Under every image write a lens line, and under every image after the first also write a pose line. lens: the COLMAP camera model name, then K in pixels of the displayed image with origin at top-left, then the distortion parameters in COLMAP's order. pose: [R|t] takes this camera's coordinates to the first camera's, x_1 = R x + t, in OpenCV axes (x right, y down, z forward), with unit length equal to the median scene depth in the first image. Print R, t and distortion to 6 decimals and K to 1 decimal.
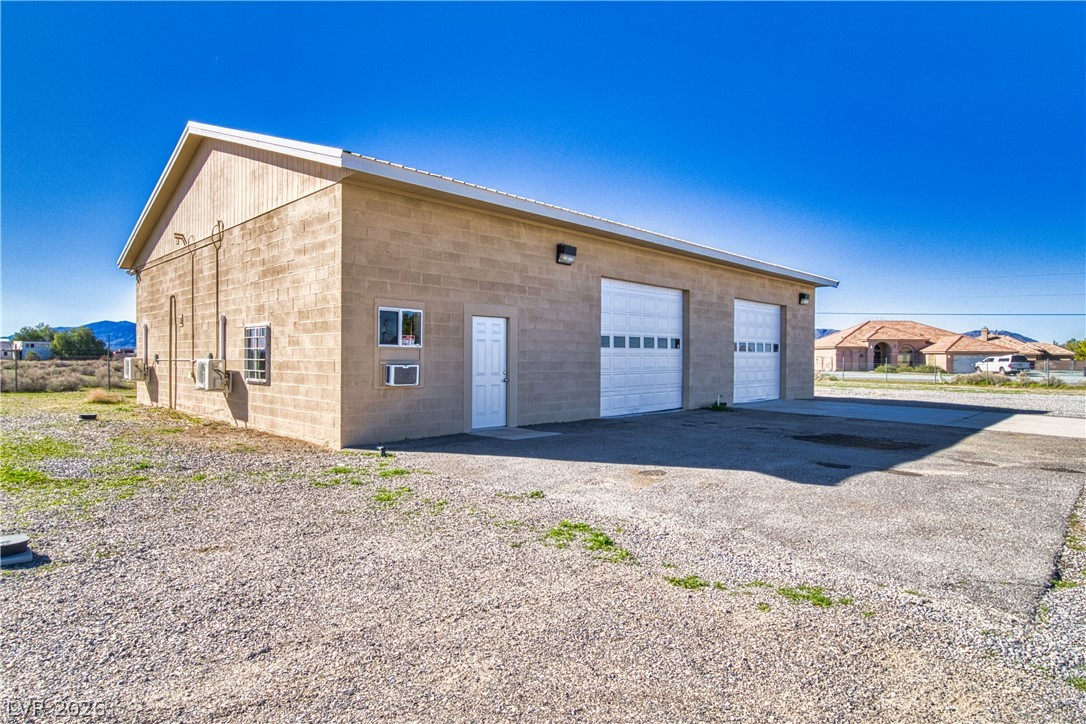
lens RADIAL K [[595.9, 0, 539.5], [0, 595.9, 362.5], [0, 0, 1]] dist [-0.003205, -0.000259]
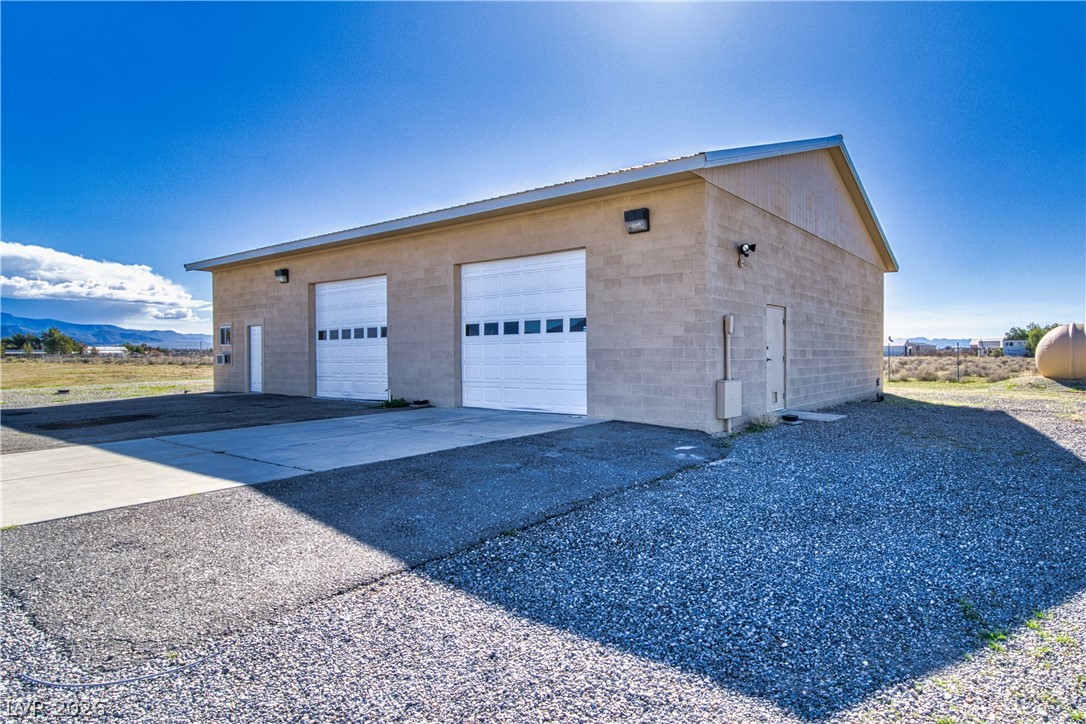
lens RADIAL K [[567.9, 0, 540.6], [0, 567.9, 361.9], [0, 0, 1]] dist [0.042318, 0.000265]
pose [[0.146665, 0.004860, -0.989174, 1.521768], [-0.001901, 0.999987, 0.004631, 0.014923], [0.989184, 0.001202, 0.146672, 1.451896]]
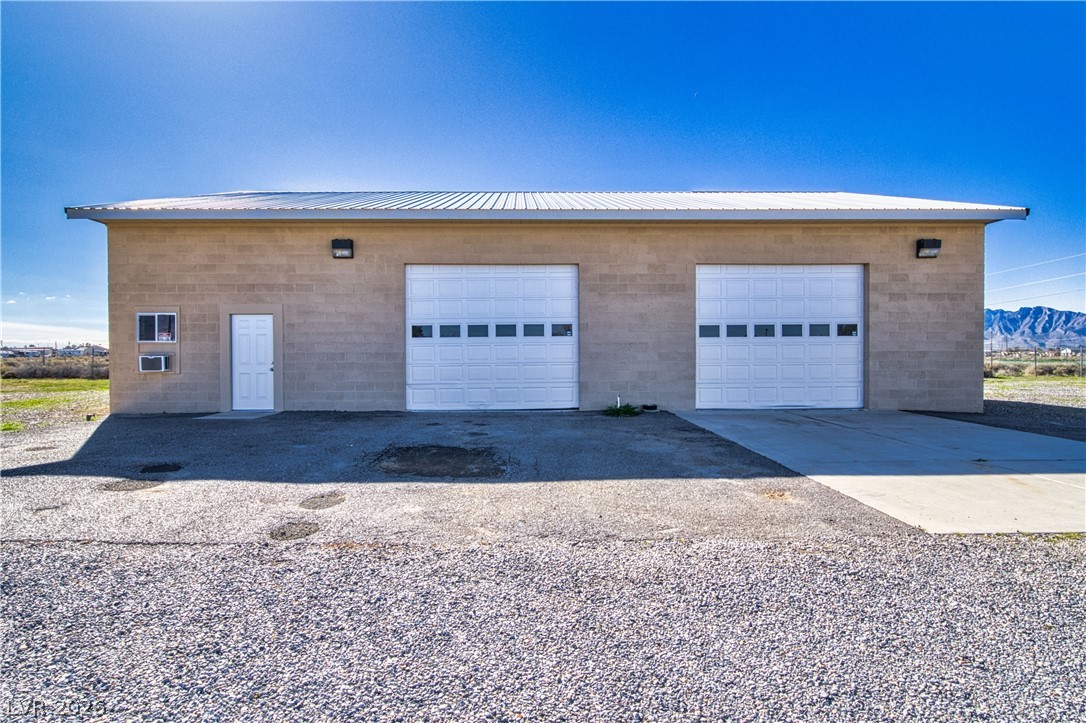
lens RADIAL K [[410.7, 0, 544.9], [0, 410.7, 357.5], [0, 0, 1]] dist [0.003934, 0.000161]
pose [[0.714871, -0.005107, -0.699238, 0.806035], [0.003514, 0.999987, -0.003712, 0.011218], [0.699248, 0.000197, 0.714879, 0.753407]]
